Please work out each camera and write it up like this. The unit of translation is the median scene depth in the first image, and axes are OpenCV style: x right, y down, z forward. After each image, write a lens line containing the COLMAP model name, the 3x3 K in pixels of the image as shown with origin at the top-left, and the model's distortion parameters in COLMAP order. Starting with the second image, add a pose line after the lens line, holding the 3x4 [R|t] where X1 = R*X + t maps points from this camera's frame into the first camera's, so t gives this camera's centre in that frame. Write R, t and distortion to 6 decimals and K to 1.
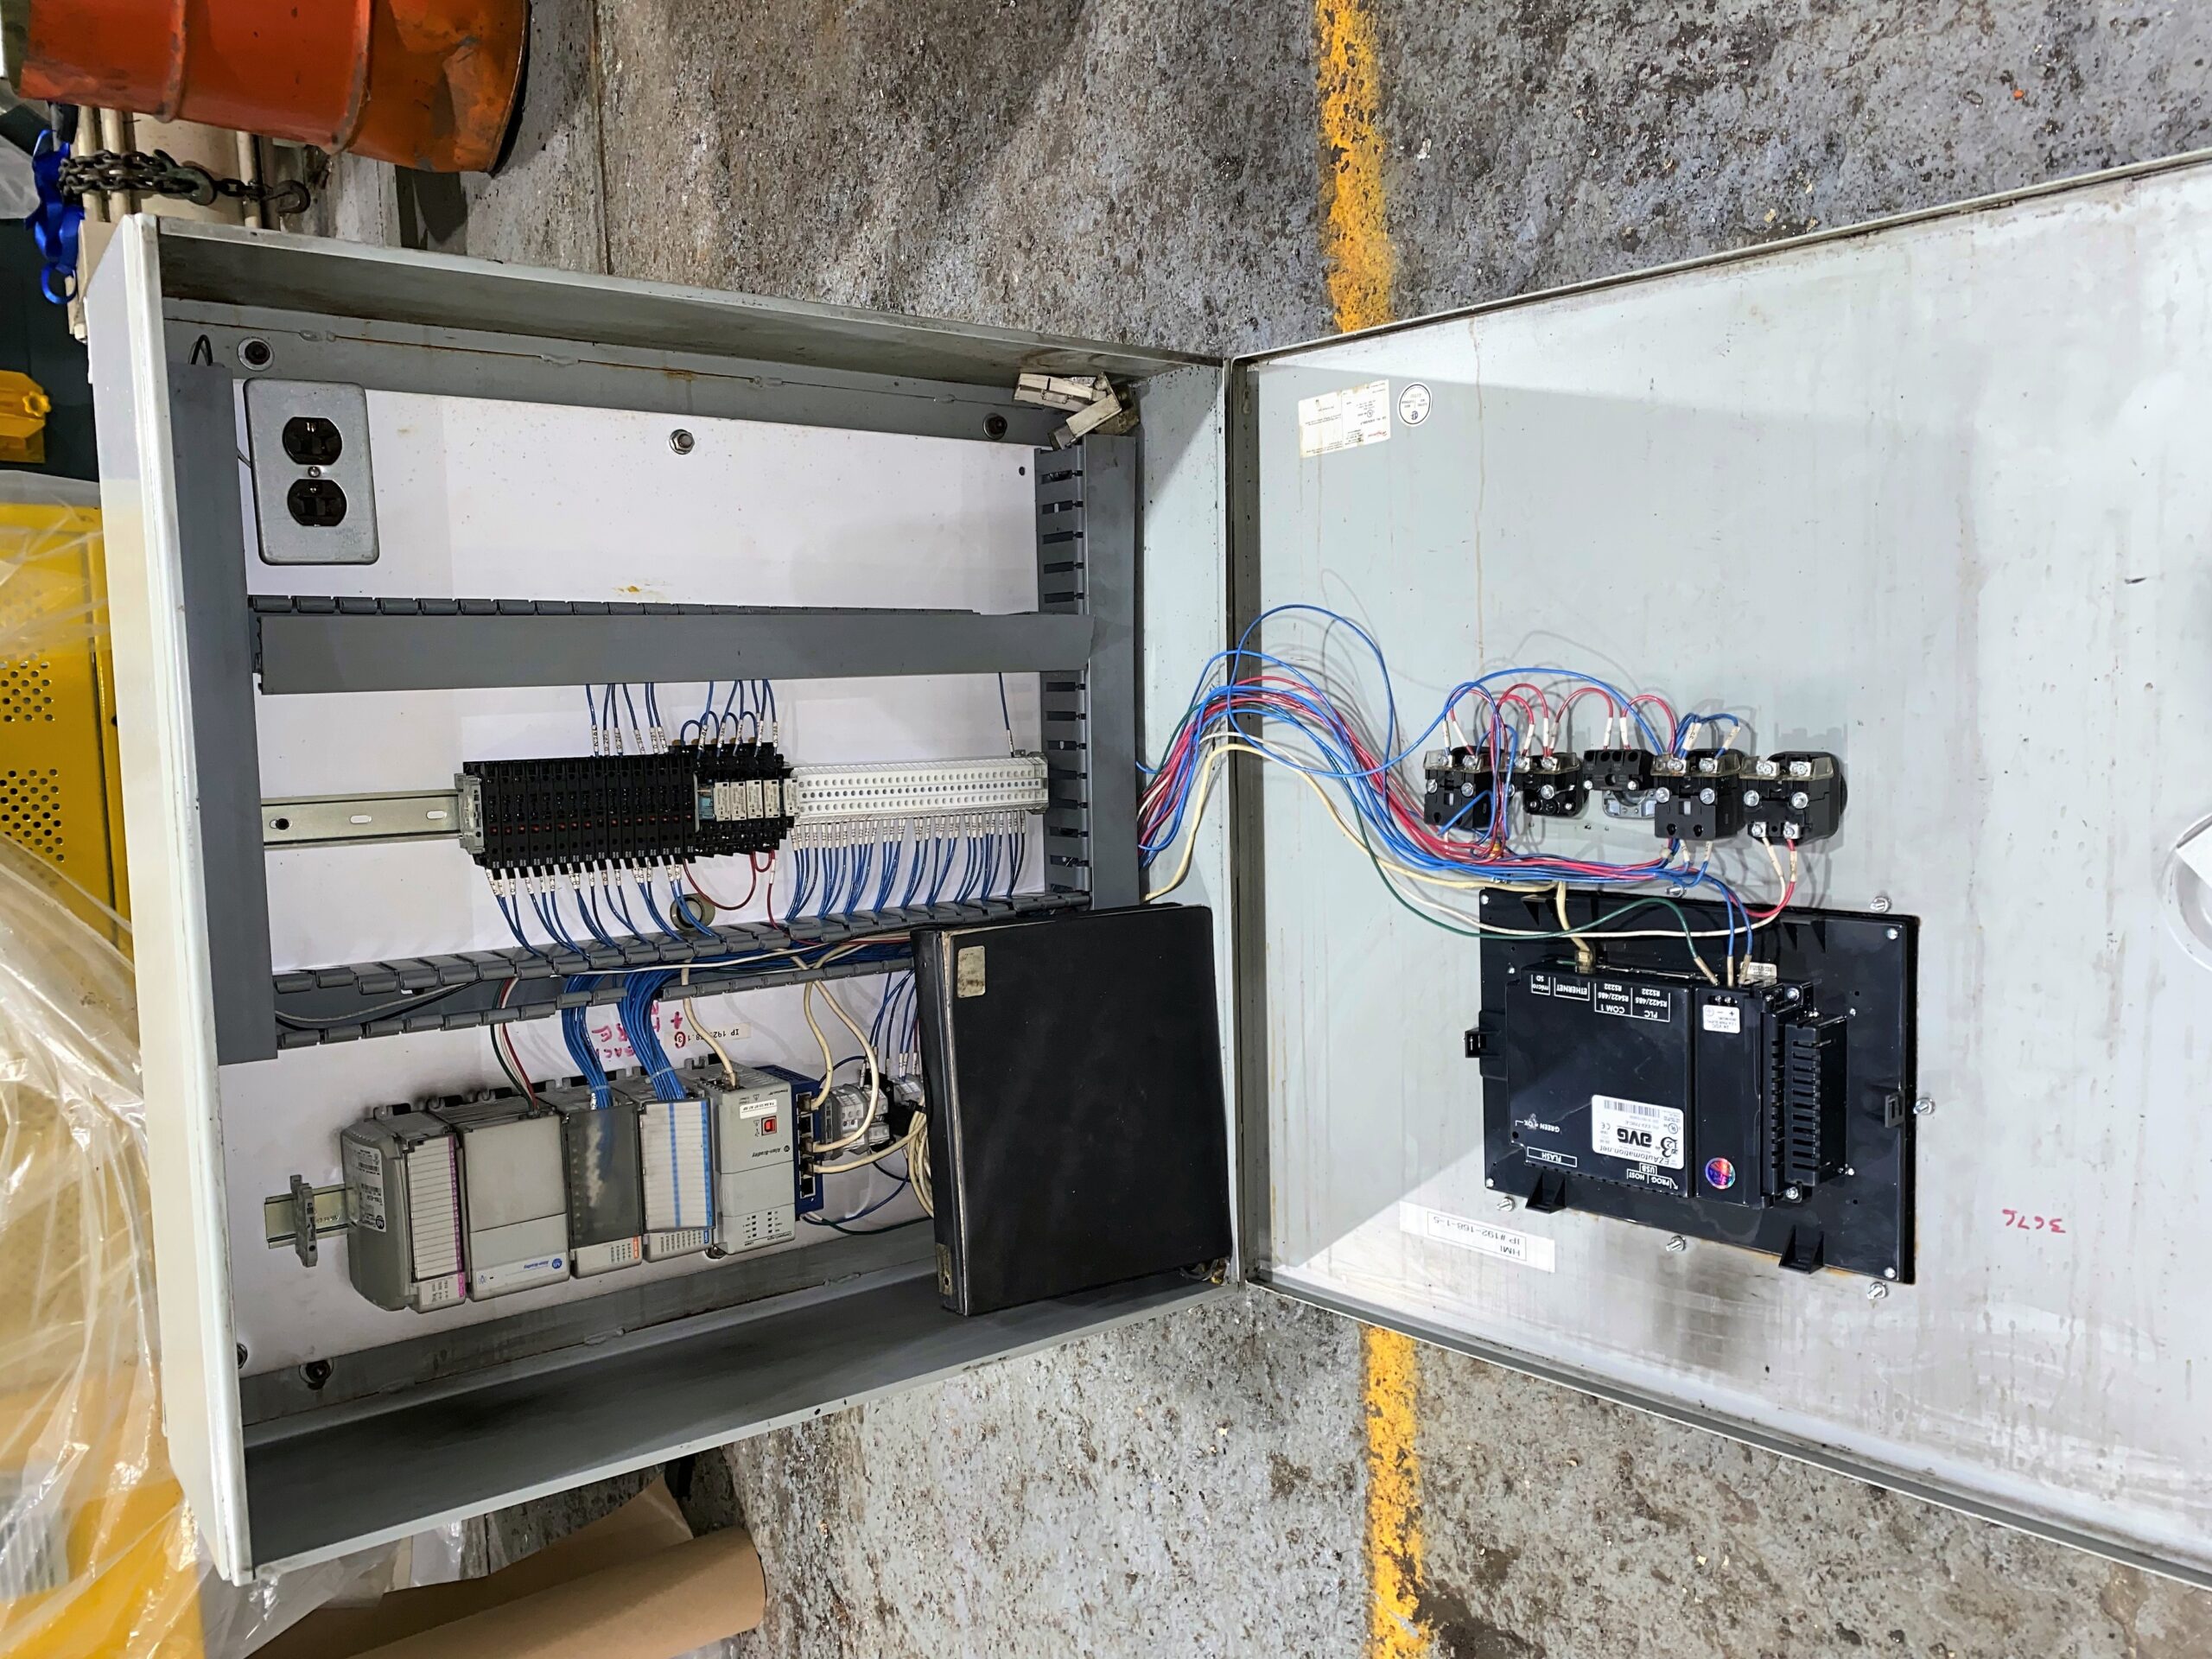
lens RADIAL K [[1703.3, 0, 1129.8], [0, 1703.3, 834.4], [0, 0, 1]] dist [0.072729, -0.115282]
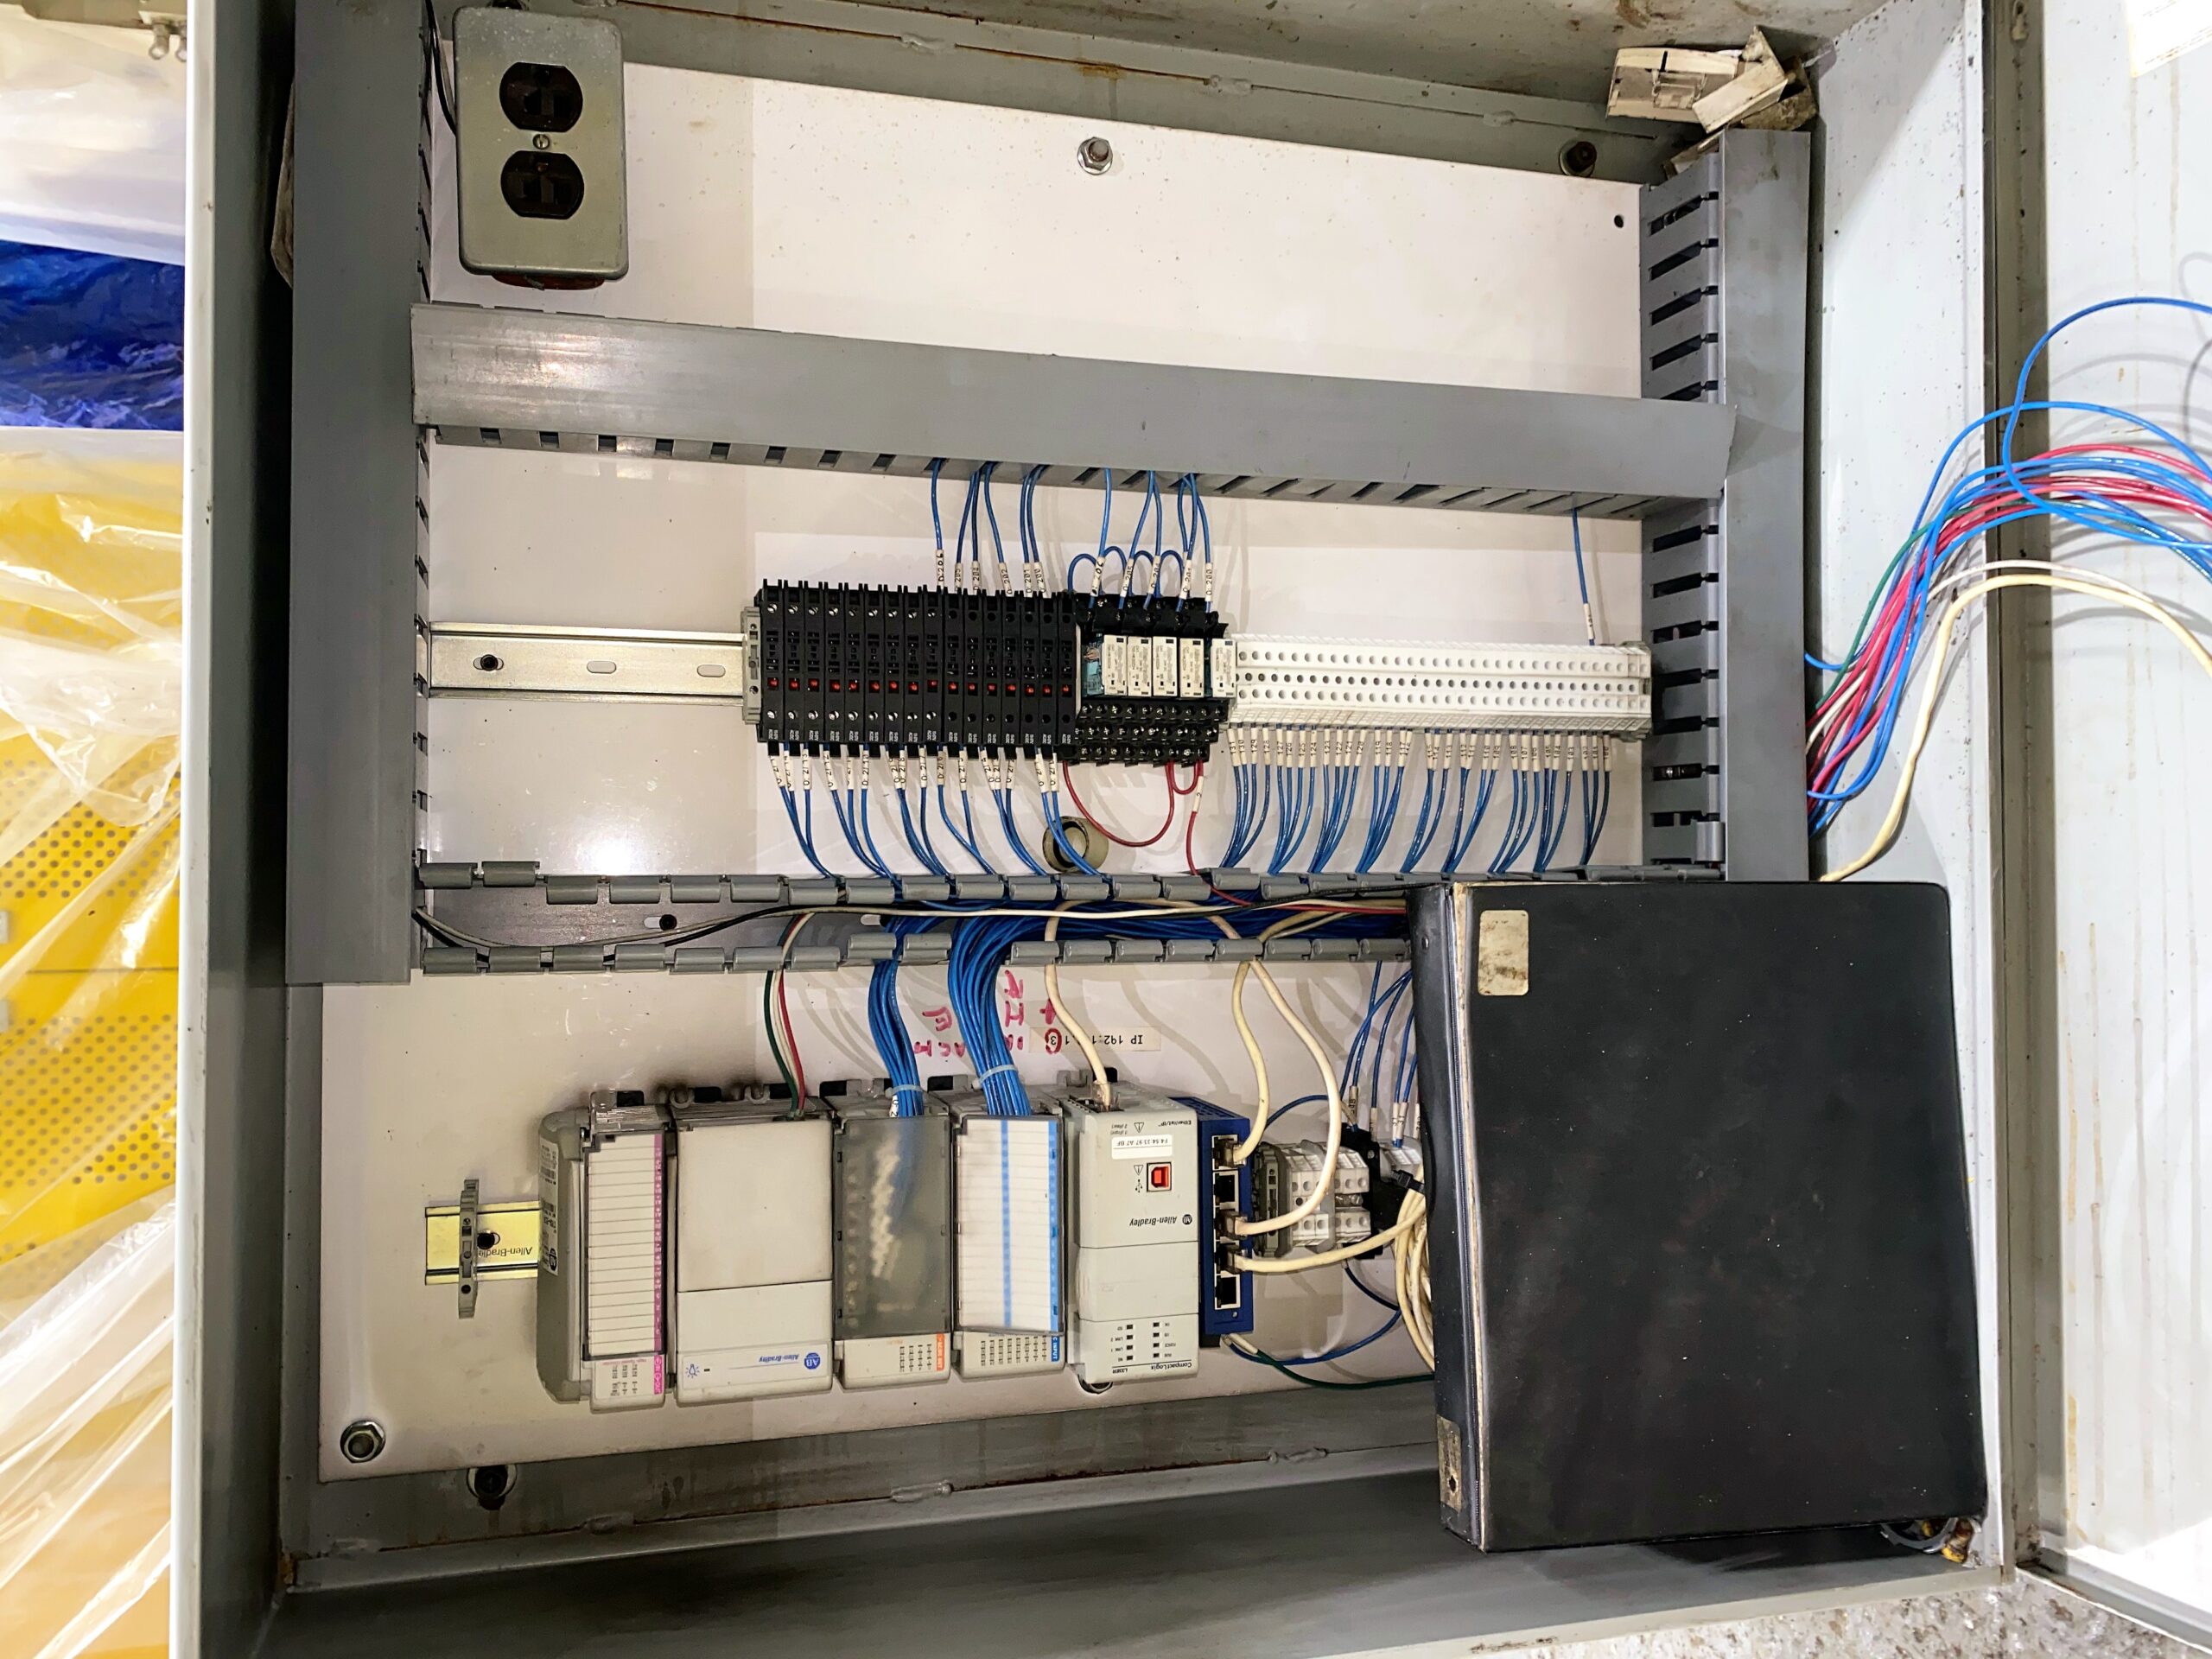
lens RADIAL K [[1719.9, 0, 1096.4], [0, 1719.9, 828.3], [0, 0, 1]] dist [0.095088, -0.153150]
pose [[0.934148, 0.012825, -0.356656, -0.011426], [-0.046876, 0.995105, -0.086993, 0.095870], [0.353795, 0.097983, 0.930177, 0.385555]]
